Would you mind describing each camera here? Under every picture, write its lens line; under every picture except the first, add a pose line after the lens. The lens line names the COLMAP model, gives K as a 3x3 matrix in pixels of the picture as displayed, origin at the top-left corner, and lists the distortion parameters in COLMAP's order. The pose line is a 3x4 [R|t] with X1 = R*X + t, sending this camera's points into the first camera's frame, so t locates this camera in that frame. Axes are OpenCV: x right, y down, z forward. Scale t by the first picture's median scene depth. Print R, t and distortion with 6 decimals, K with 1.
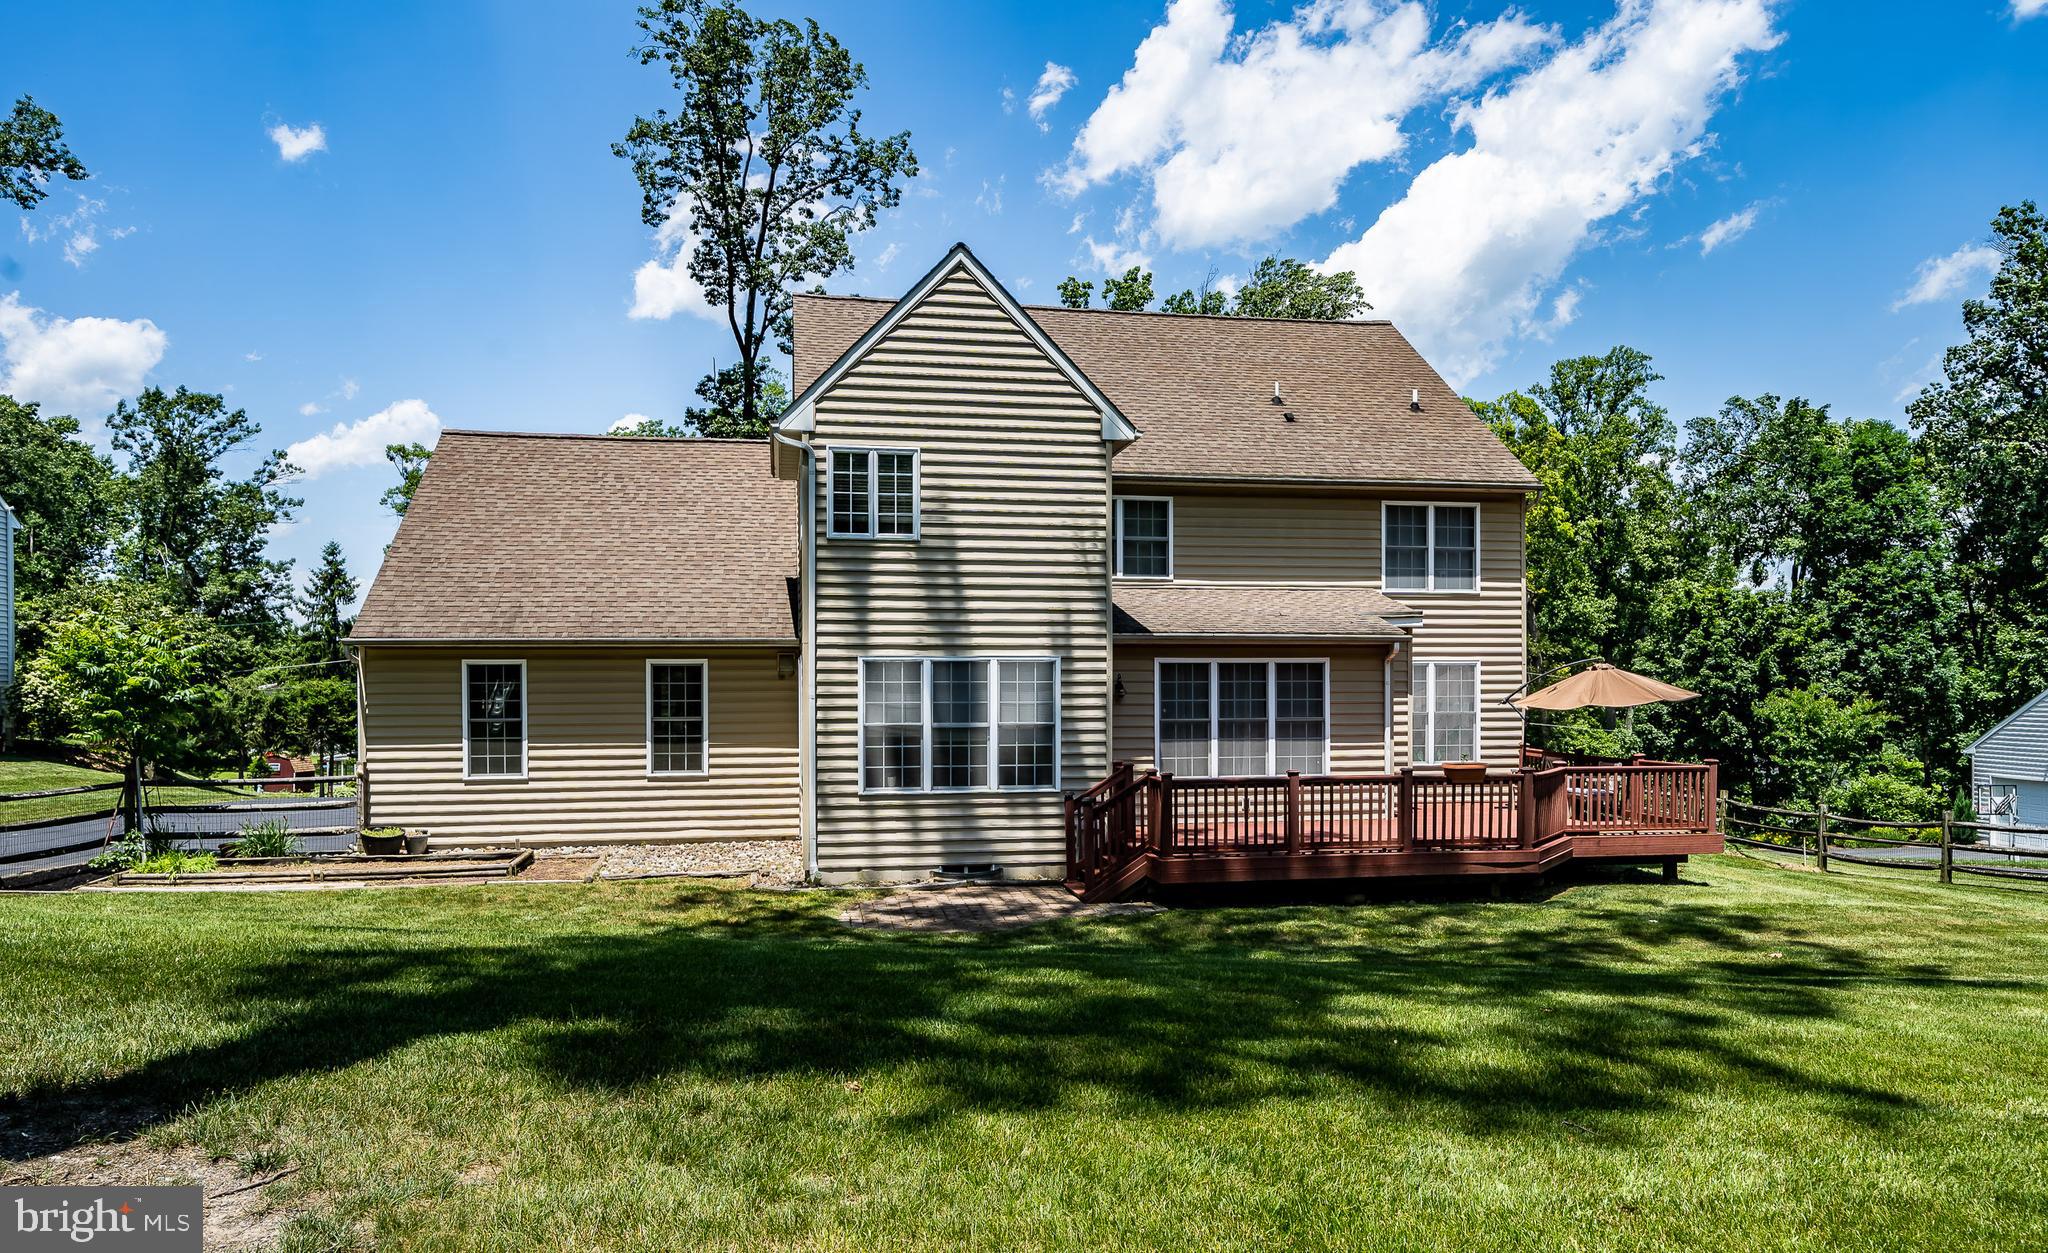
lens RADIAL K [[1309.7, 0, 1021.9], [0, 1309.7, 687.0], [0, 0, 1]] dist [-0.015907, -0.000466]
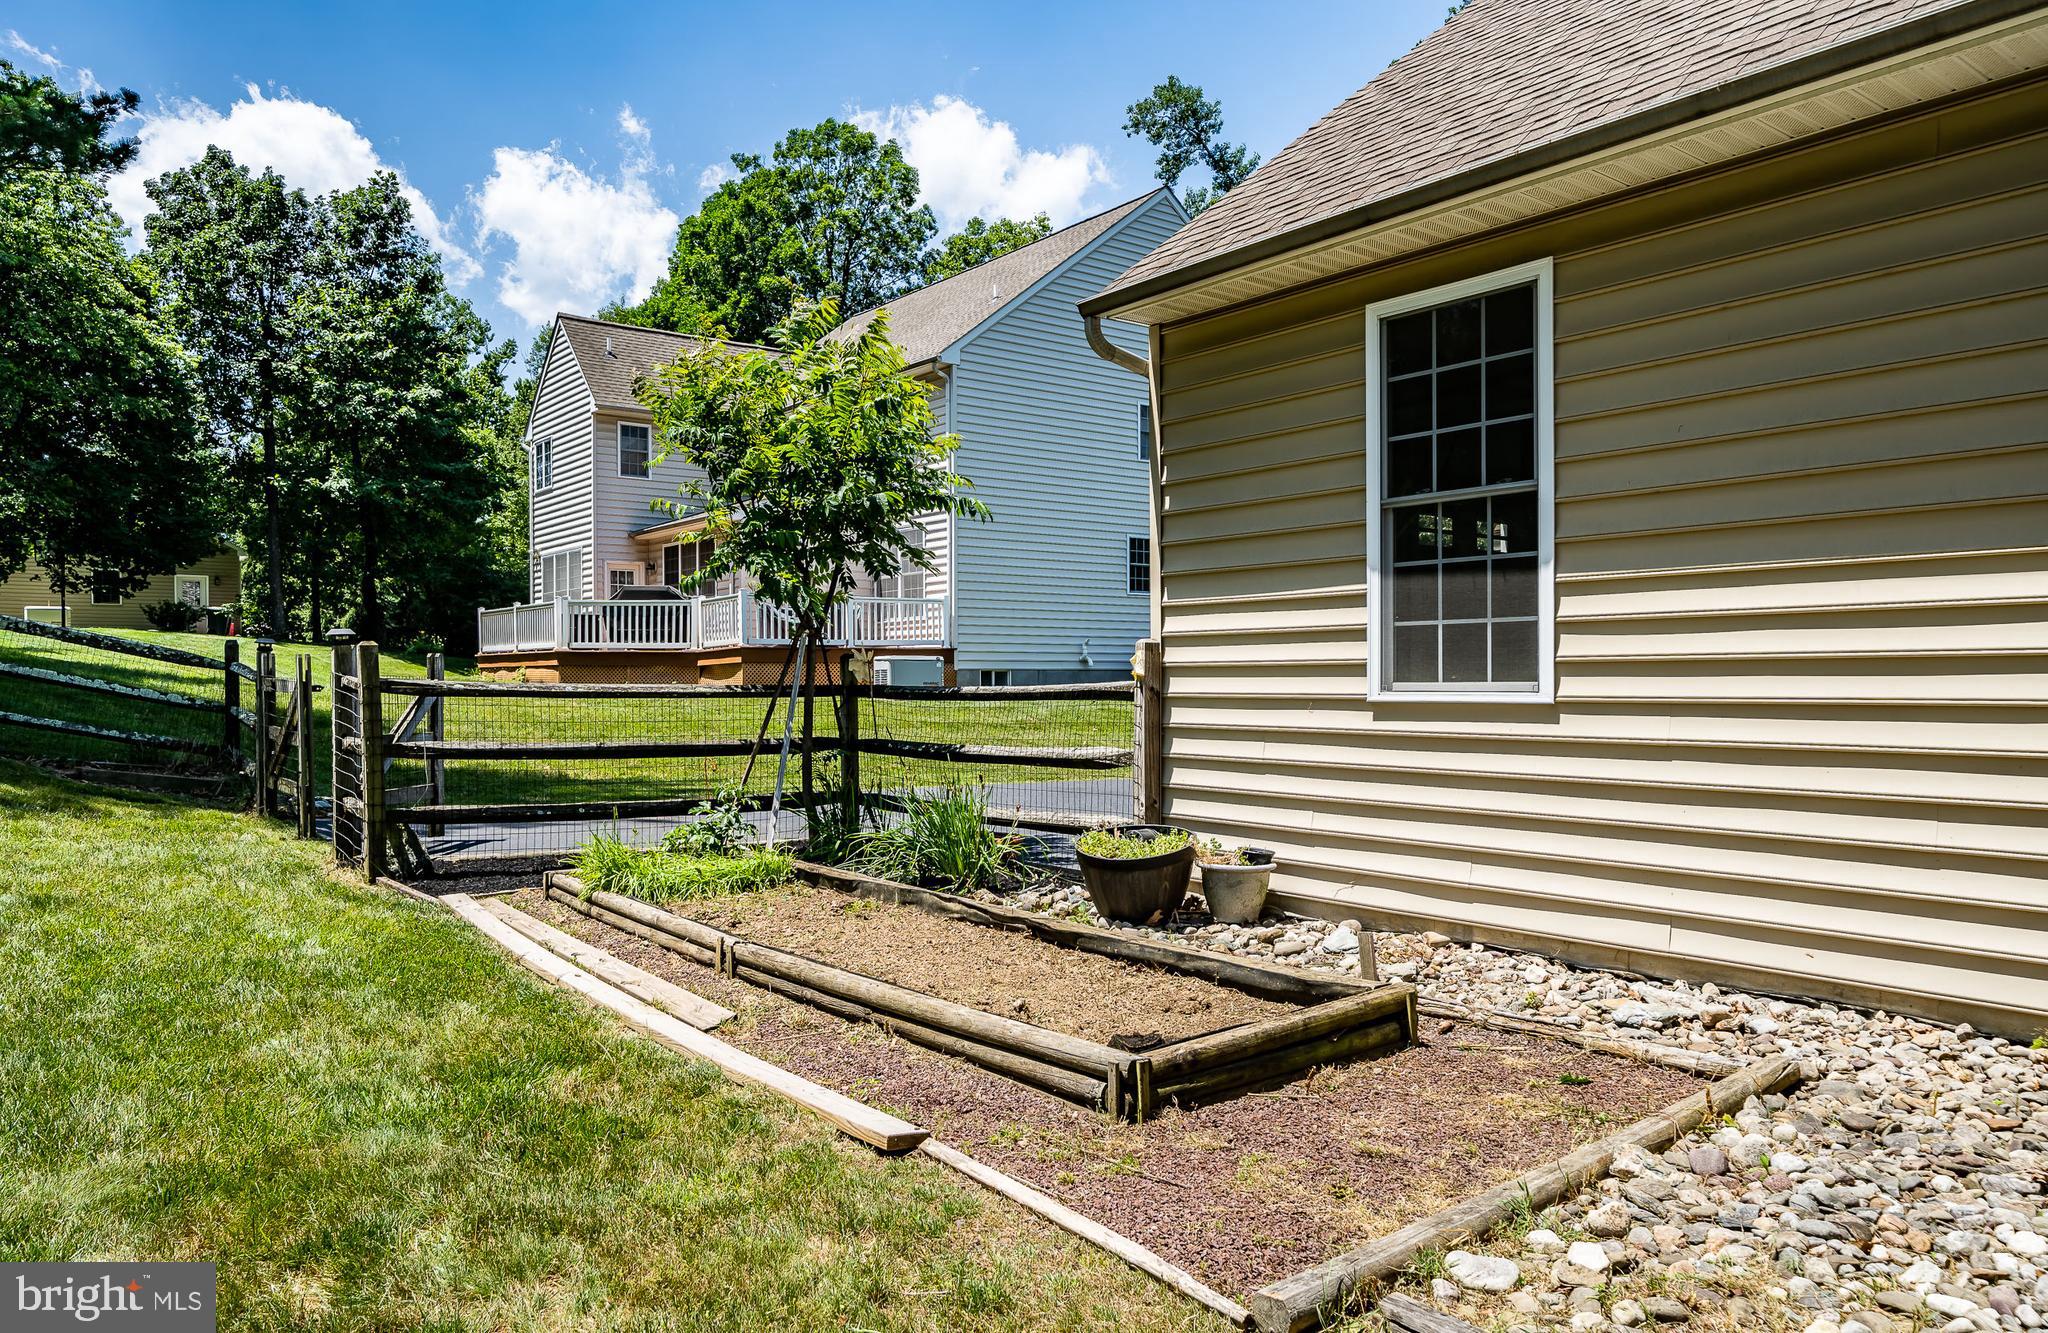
lens RADIAL K [[1382.2, 0, 1024.0], [0, 1382.2, 666.5], [0, 0, 1]] dist [0.000243, -0.000154]
pose [[0.466315, -0.006518, -0.884595, -0.172535], [-0.001484, 0.999966, -0.008151, 0.063859], [0.884617, 0.005114, 0.466289, 0.752126]]
